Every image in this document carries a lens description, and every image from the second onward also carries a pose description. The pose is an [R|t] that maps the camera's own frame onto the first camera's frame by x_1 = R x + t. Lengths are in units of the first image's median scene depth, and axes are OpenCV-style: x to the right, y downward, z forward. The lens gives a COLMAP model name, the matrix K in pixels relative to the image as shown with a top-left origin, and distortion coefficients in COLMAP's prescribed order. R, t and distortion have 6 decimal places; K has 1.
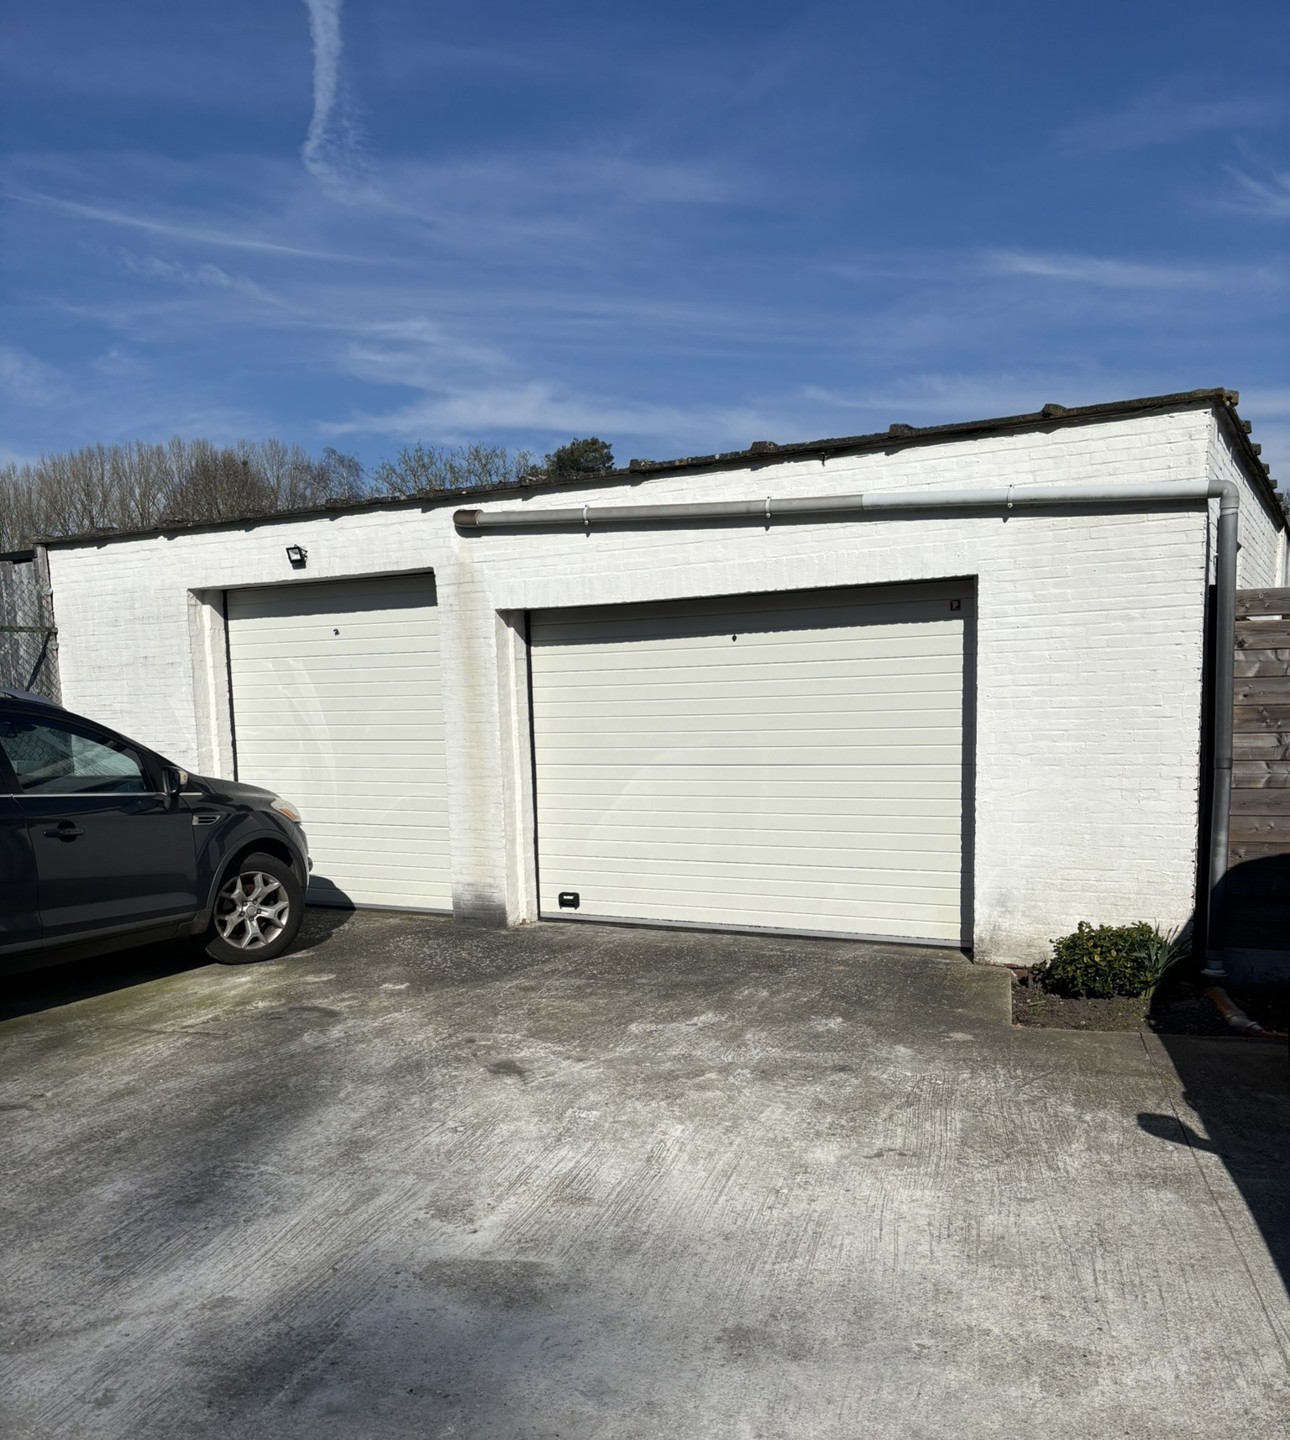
lens RADIAL K [[1282.3, 0, 657.6], [0, 1282.3, 890.3], [0, 0, 1]] dist [0.009244, -0.028431]
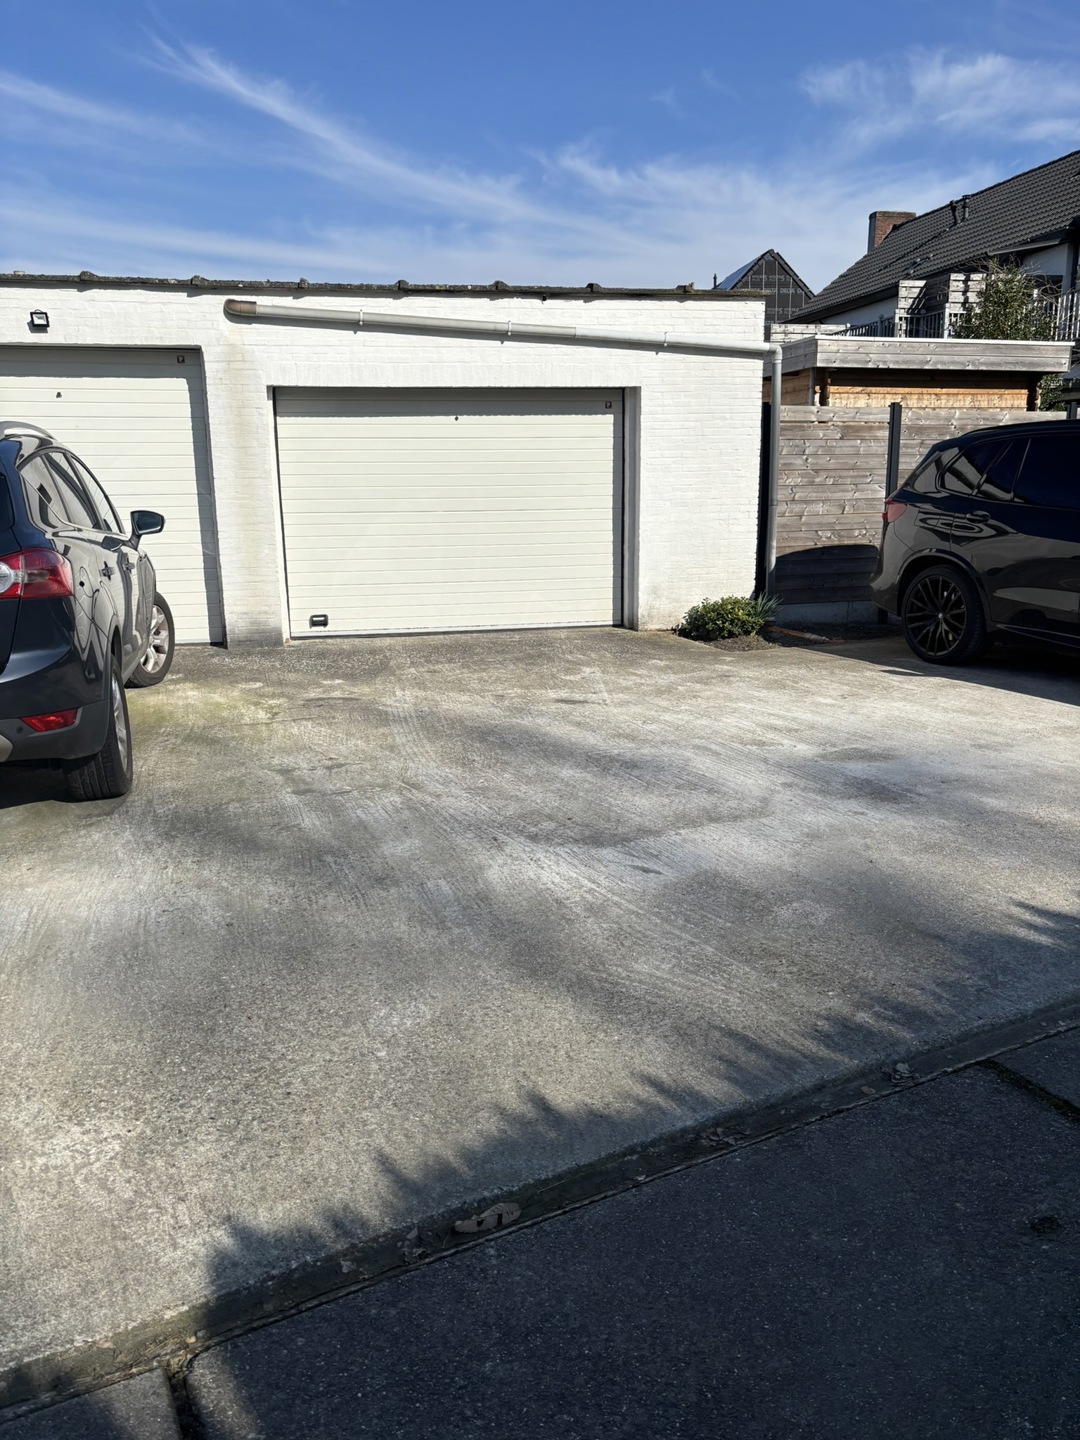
lens RADIAL K [[1093.9, 0, 540.3], [0, 1093.9, 718.0], [0, 0, 1]] dist [0.005242, -0.010707]
pose [[0.756920, -0.125627, 0.641319, -0.745616], [0.087528, 0.991996, 0.091015, 0.029227], [-0.647619, -0.012758, 0.761857, 0.030411]]
